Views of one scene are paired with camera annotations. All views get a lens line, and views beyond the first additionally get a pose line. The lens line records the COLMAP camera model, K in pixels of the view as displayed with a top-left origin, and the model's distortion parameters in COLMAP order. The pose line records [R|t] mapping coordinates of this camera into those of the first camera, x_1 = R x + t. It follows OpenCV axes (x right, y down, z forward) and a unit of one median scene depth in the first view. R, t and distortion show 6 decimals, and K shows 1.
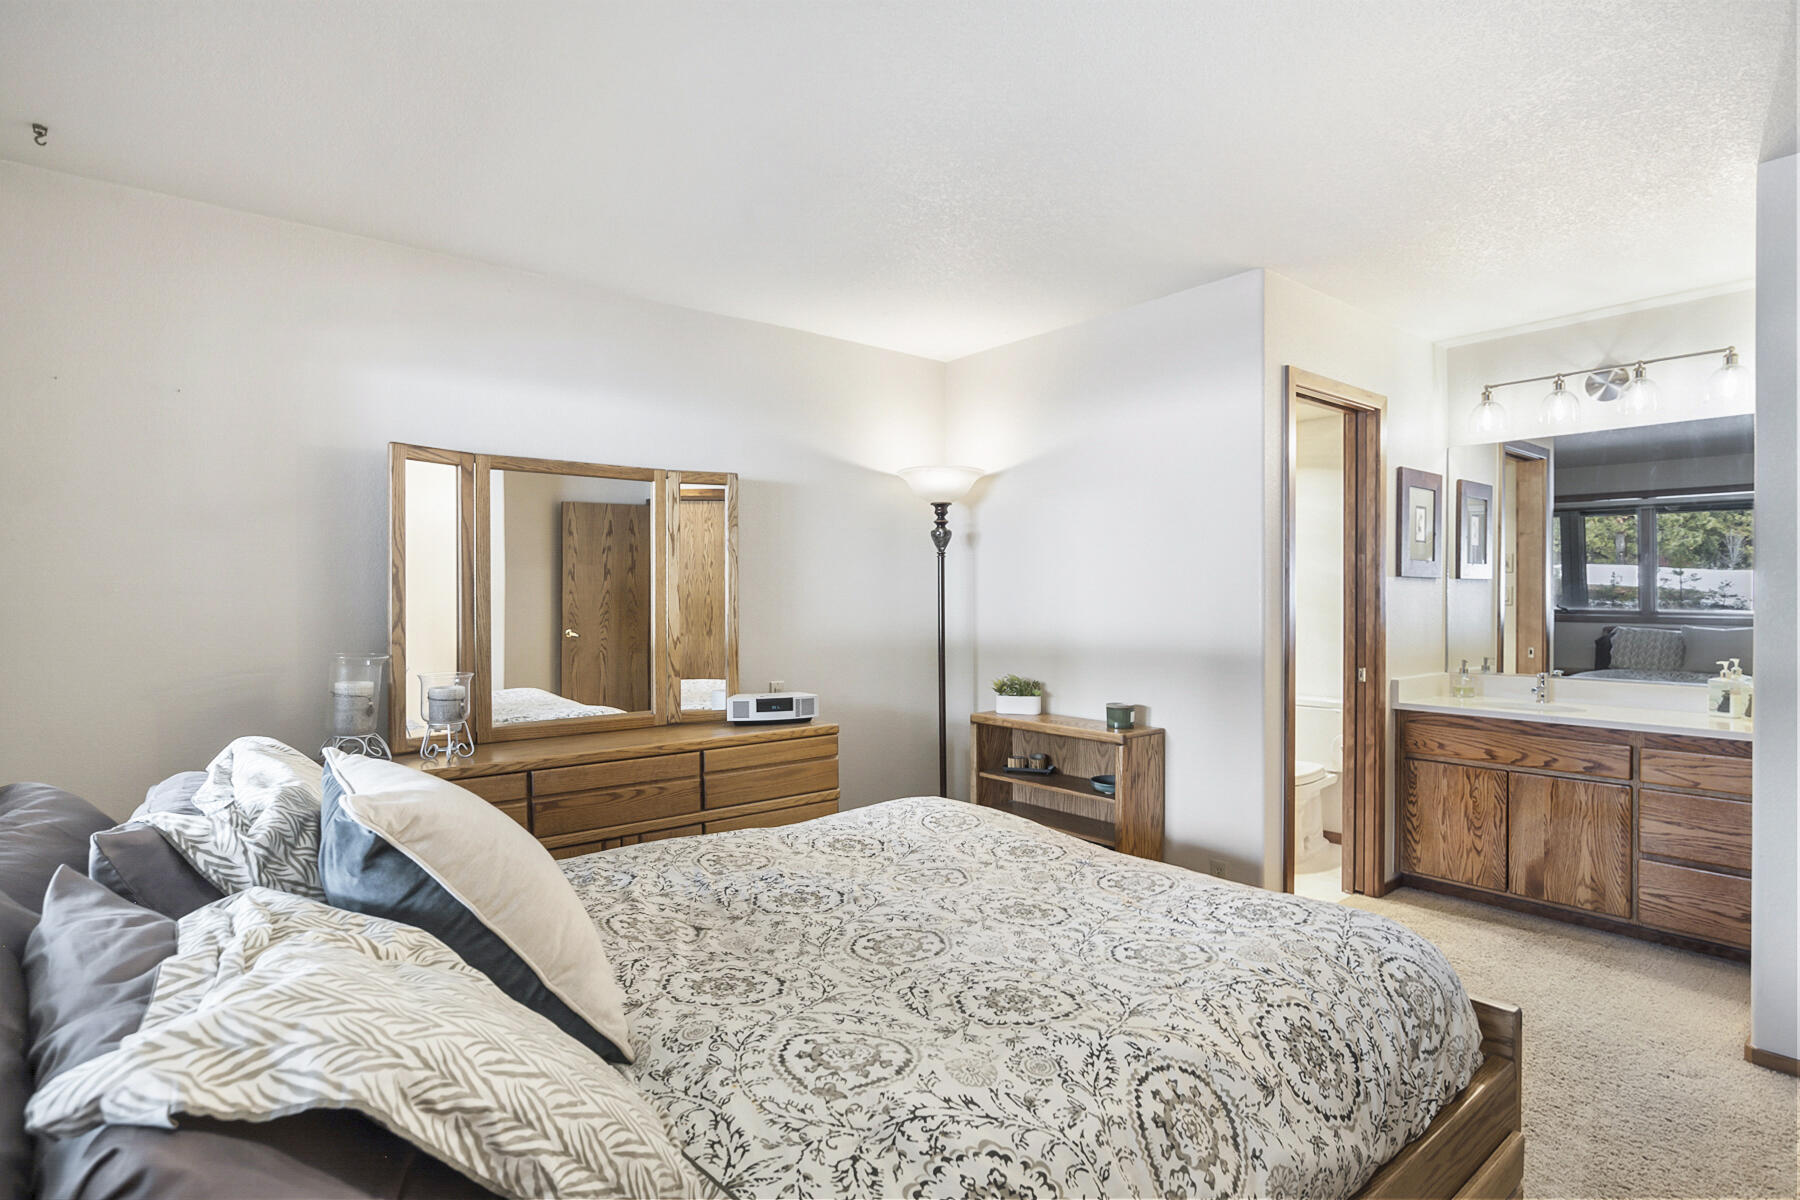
lens RADIAL K [[916.7, 0, 890.9], [0, 916.7, 600.9], [0, 0, 1]] dist [-0.015379, 0.004003]
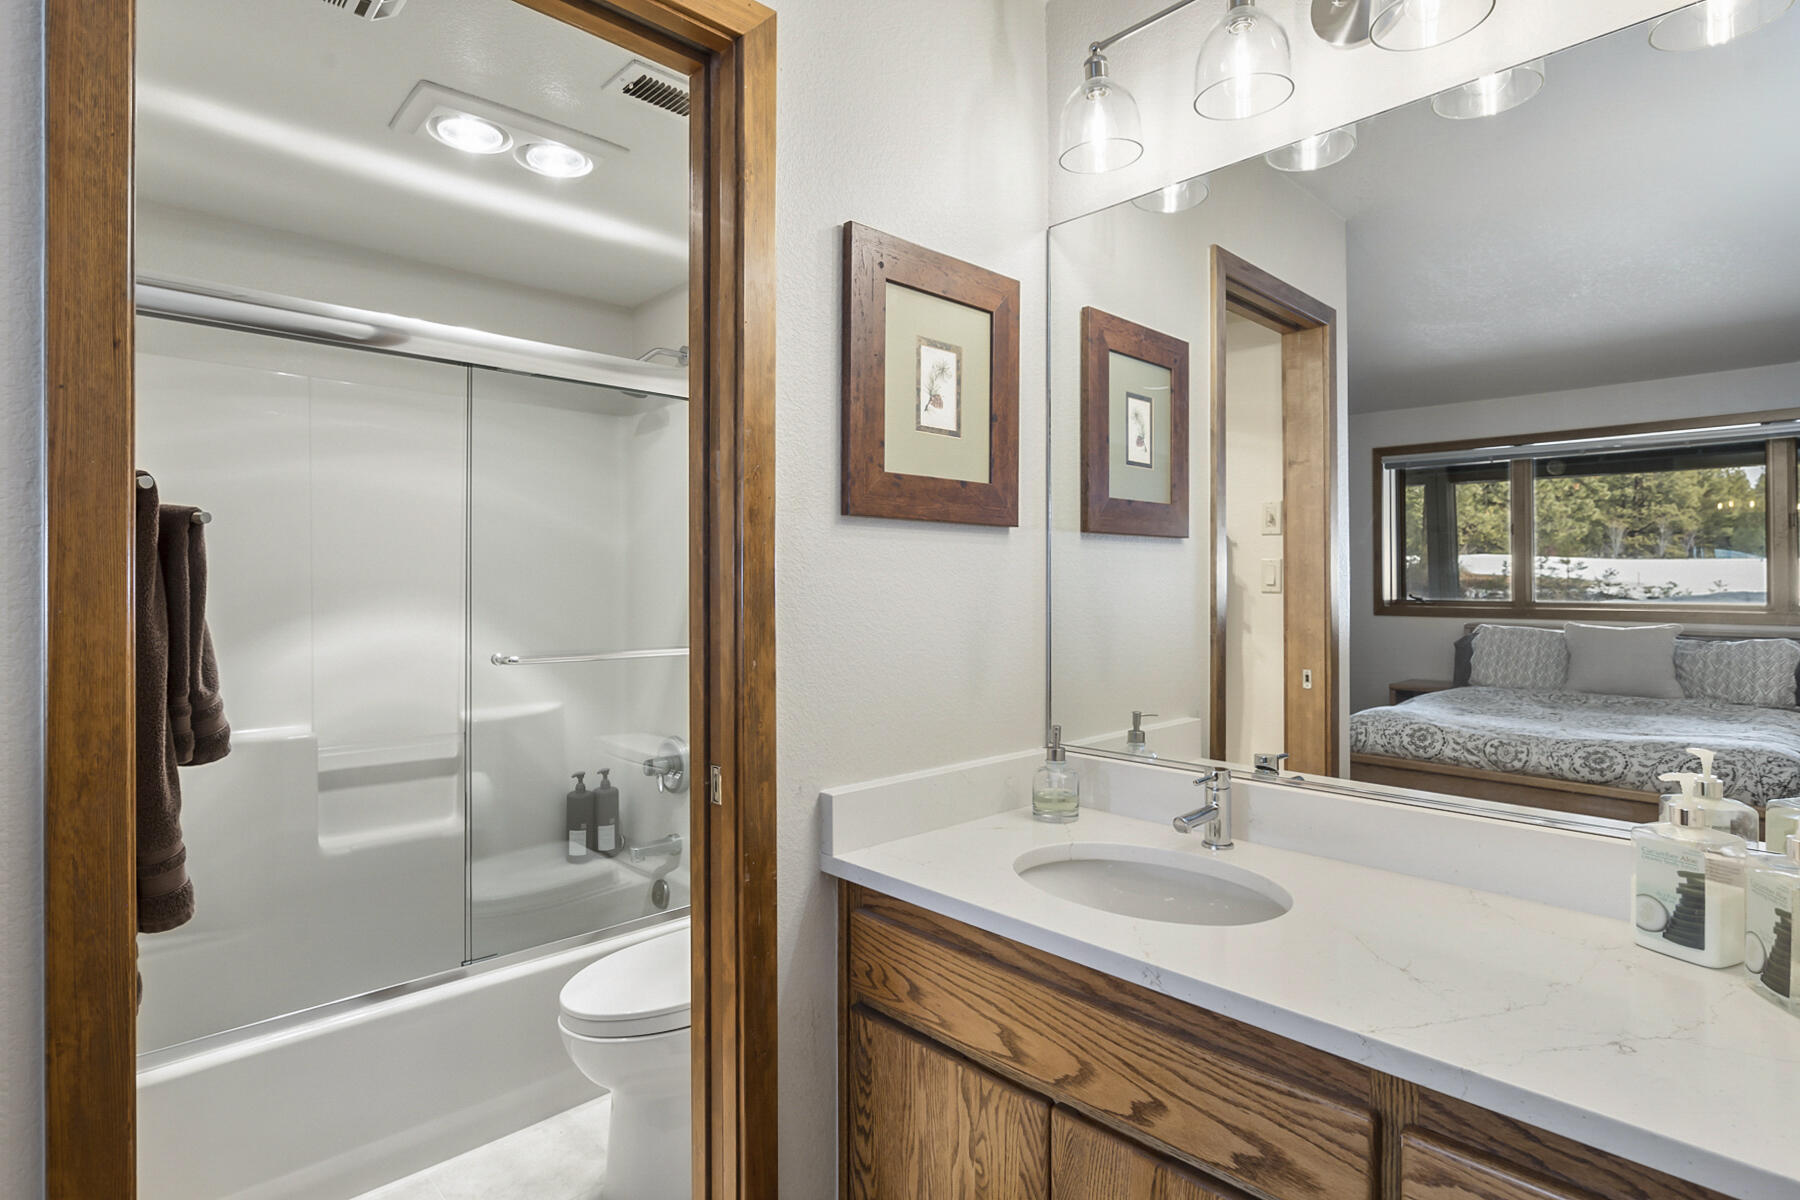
lens RADIAL K [[916.7, 0, 903.4], [0, 916.7, 587.7], [0, 0, 1]] dist [-0.015379, 0.004003]
pose [[0.996408, -0.001337, 0.084674, 0.259113], [0.001685, 0.999990, -0.004030, 0.002054], [-0.084668, 0.004158, 0.996401, 0.294826]]
